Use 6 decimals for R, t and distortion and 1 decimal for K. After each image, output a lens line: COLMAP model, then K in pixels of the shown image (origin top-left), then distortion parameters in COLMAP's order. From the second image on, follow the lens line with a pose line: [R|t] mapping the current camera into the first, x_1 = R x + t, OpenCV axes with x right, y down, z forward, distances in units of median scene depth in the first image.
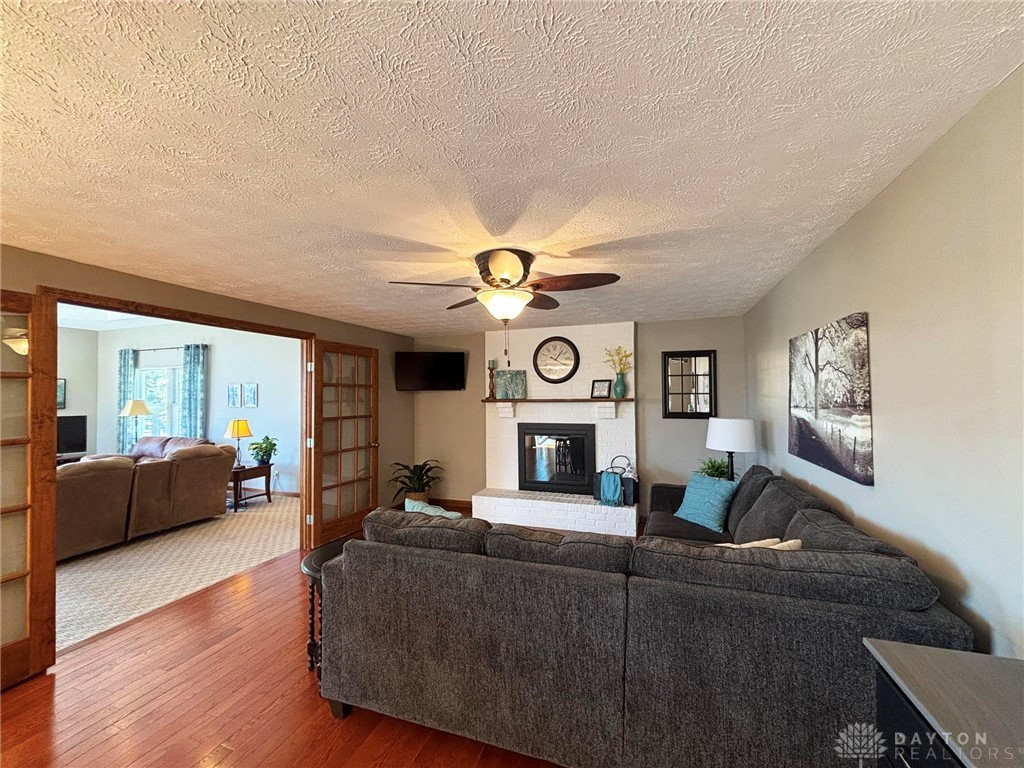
lens RADIAL K [[411.8, 0, 512.0], [0, 411.8, 384.0], [0, 0, 1]] dist [0.000054, 0.000013]
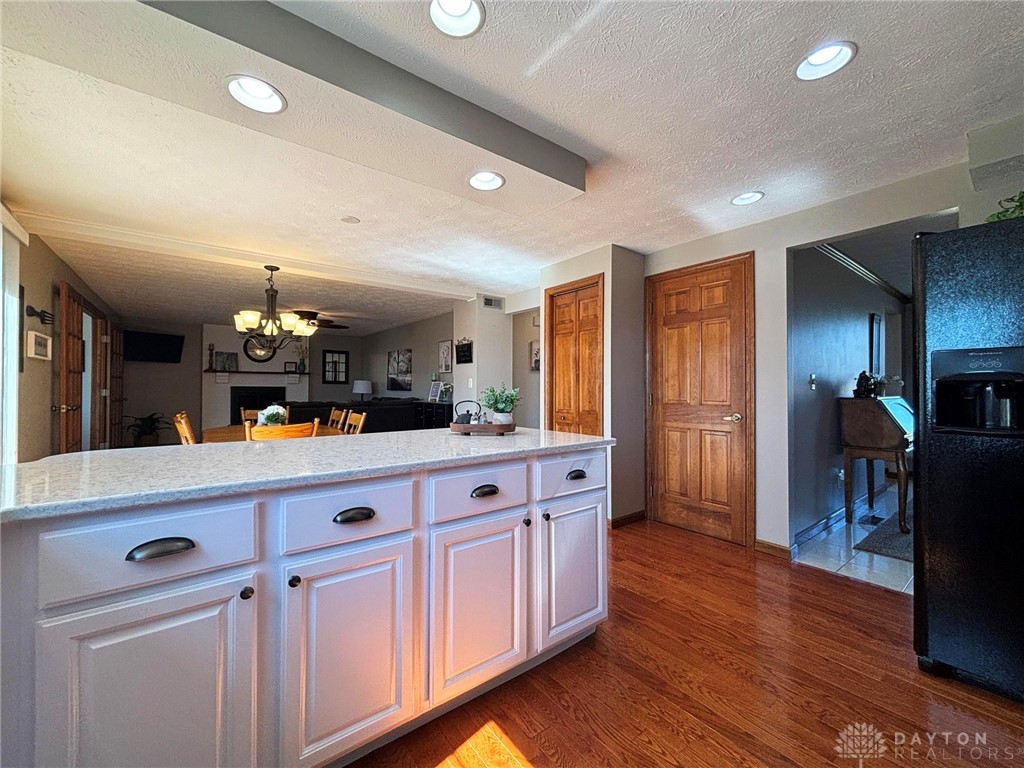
lens RADIAL K [[411.8, 0, 512.0], [0, 411.8, 384.0], [0, 0, 1]] dist [0.000054, 0.000013]
pose [[0.533882, 0.020086, 0.845320, -0.819587], [-0.033084, 0.999448, -0.002853, 0.061387], [-0.844911, -0.026444, 0.534252, -0.813625]]
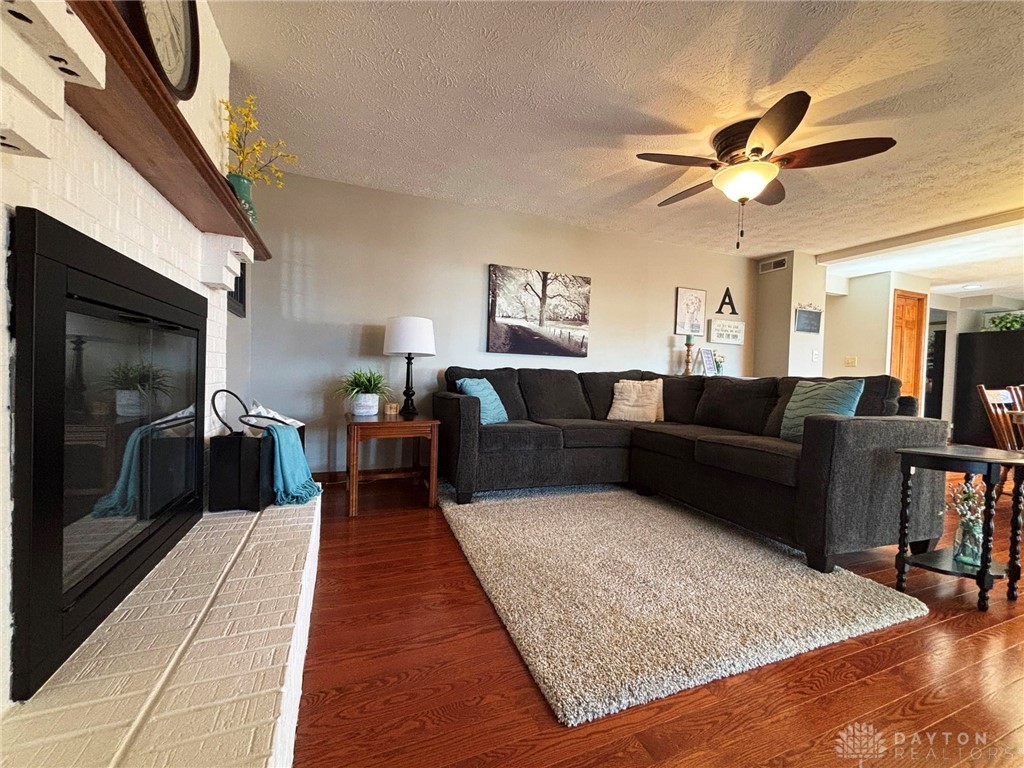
lens RADIAL K [[411.8, 0, 512.0], [0, 411.8, 384.0], [0, 0, 1]] dist [0.000054, 0.000013]
pose [[-0.669656, -0.039732, 0.741607, -0.204737], [-0.046099, 0.998866, 0.011888, 0.150764], [-0.741239, -0.026227, -0.670729, 1.095110]]
